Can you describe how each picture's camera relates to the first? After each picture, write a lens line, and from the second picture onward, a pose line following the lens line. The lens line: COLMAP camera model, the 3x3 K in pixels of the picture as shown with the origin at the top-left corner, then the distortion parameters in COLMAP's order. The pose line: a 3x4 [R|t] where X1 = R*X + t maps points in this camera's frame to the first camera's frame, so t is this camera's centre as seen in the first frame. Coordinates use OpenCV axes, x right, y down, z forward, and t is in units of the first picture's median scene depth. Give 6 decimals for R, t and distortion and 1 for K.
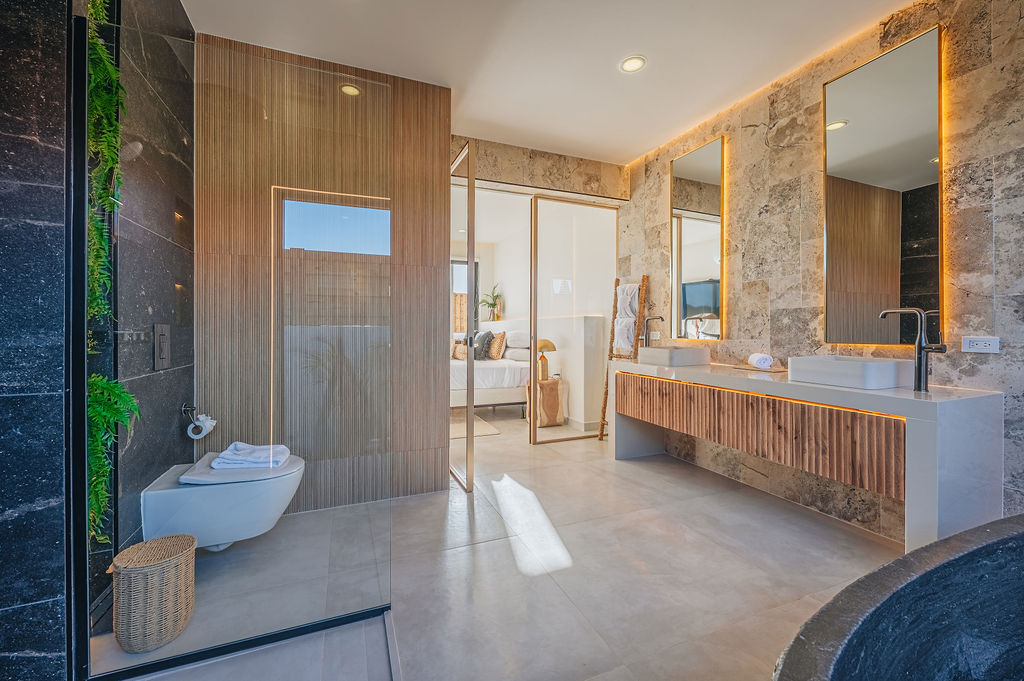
lens RADIAL K [[408.5, 0, 510.4], [0, 408.5, 331.0], [0, 0, 1]] dist [-0.000365, 0.000045]
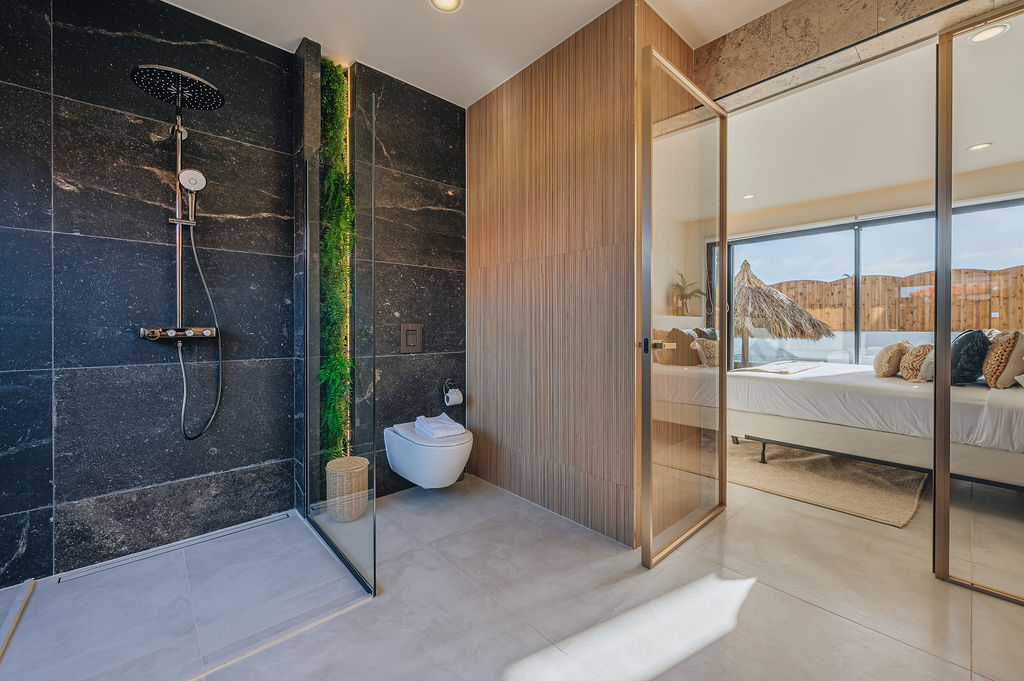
lens RADIAL K [[408.5, 0, 519.3], [0, 408.5, 331.3], [0, 0, 1]] dist [-0.000365, 0.000045]
pose [[0.345620, 0.010981, -0.938310, 0.483075], [-0.006974, 0.999934, 0.009133, -0.002338], [0.938349, 0.003387, 0.345674, 0.591114]]
